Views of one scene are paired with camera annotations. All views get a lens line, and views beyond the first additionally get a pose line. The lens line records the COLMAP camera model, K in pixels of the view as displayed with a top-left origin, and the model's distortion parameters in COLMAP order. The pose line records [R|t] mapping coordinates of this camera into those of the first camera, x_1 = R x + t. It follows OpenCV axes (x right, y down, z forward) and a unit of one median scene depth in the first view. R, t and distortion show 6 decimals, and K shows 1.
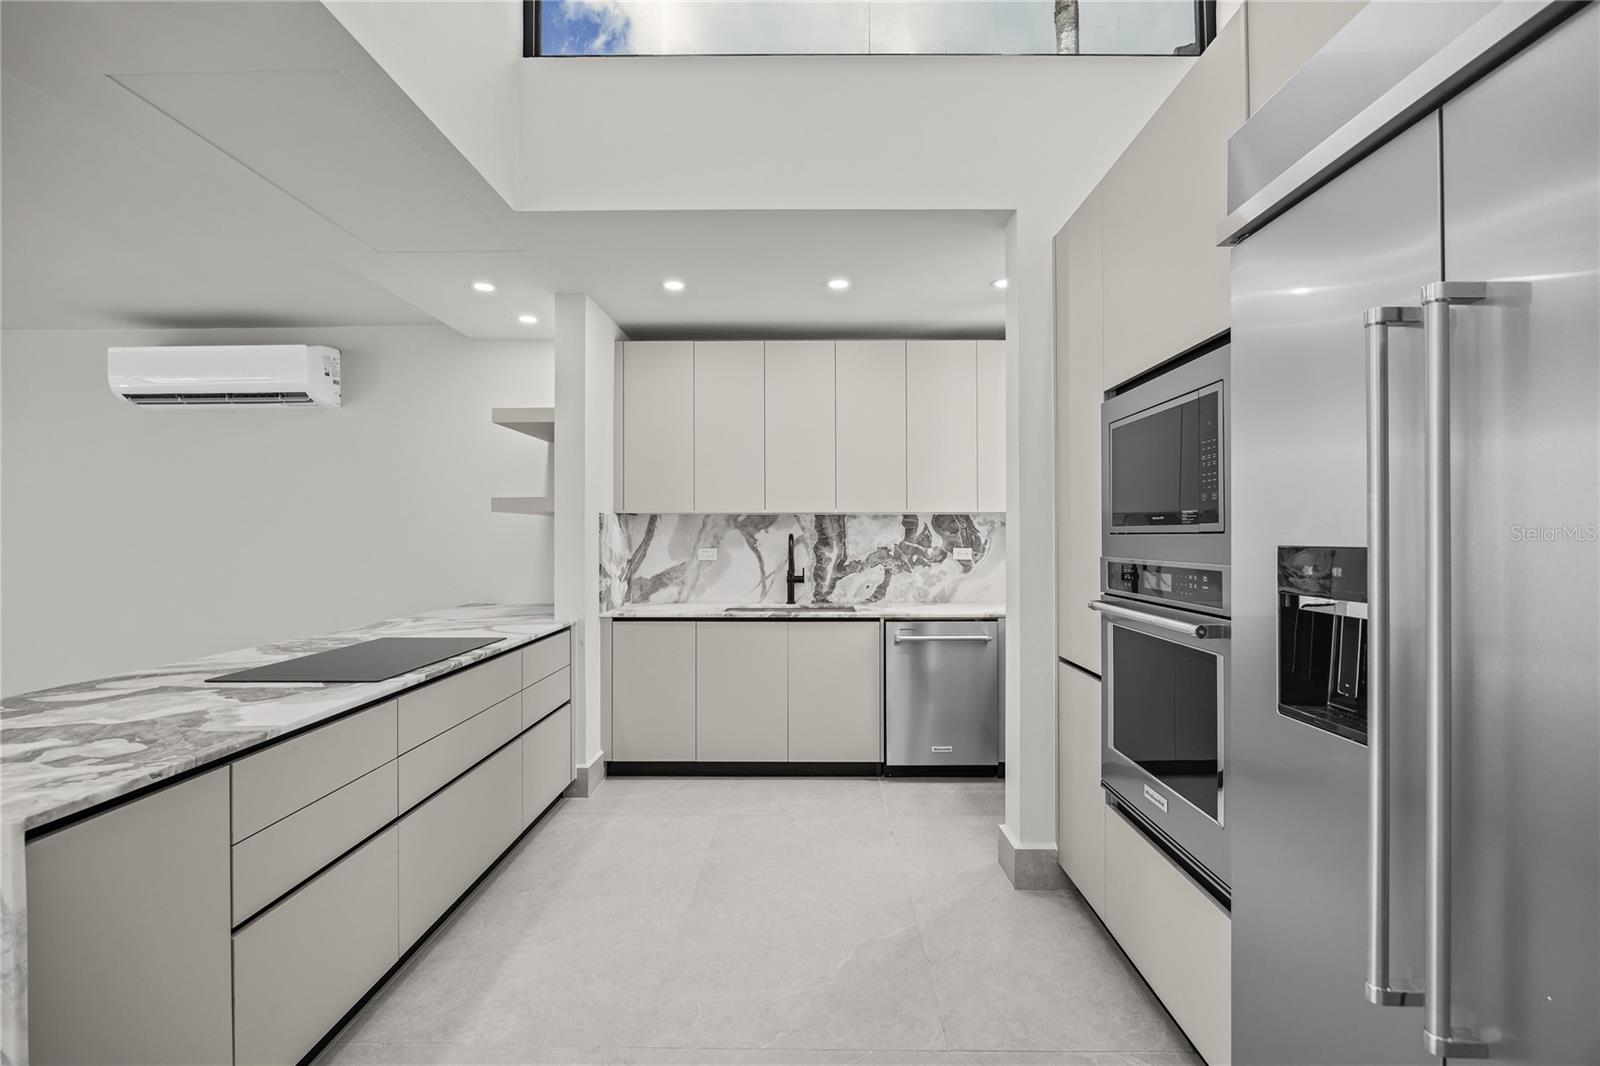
lens RADIAL K [[735.9, 0, 806.6], [0, 735.9, 530.1], [0, 0, 1]] dist [-0.015733, 0.001711]
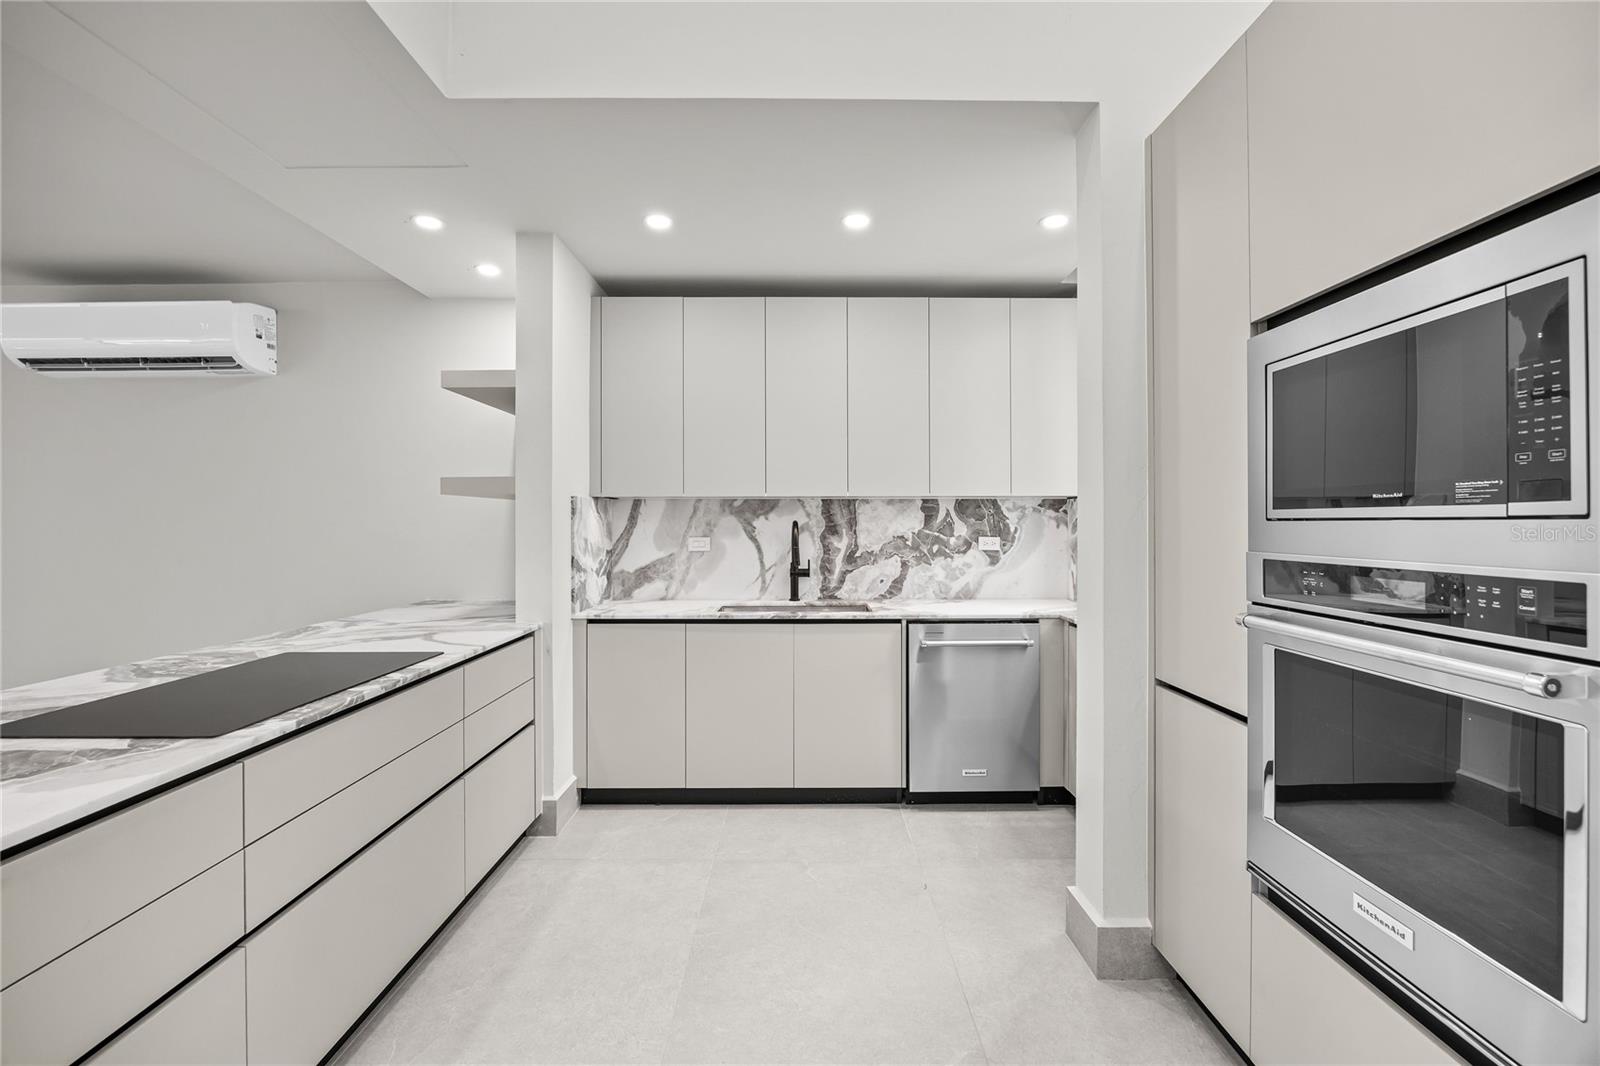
lens RADIAL K [[690.4, 0, 805.8], [0, 690.4, 523.4], [0, 0, 1]] dist [-0.016548, 0.000915]
pose [[0.999796, 0.000359, 0.020200, -0.027570], [-0.000517, 0.999969, 0.007835, 0.001961], [-0.020197, -0.007844, 0.999765, 0.200899]]
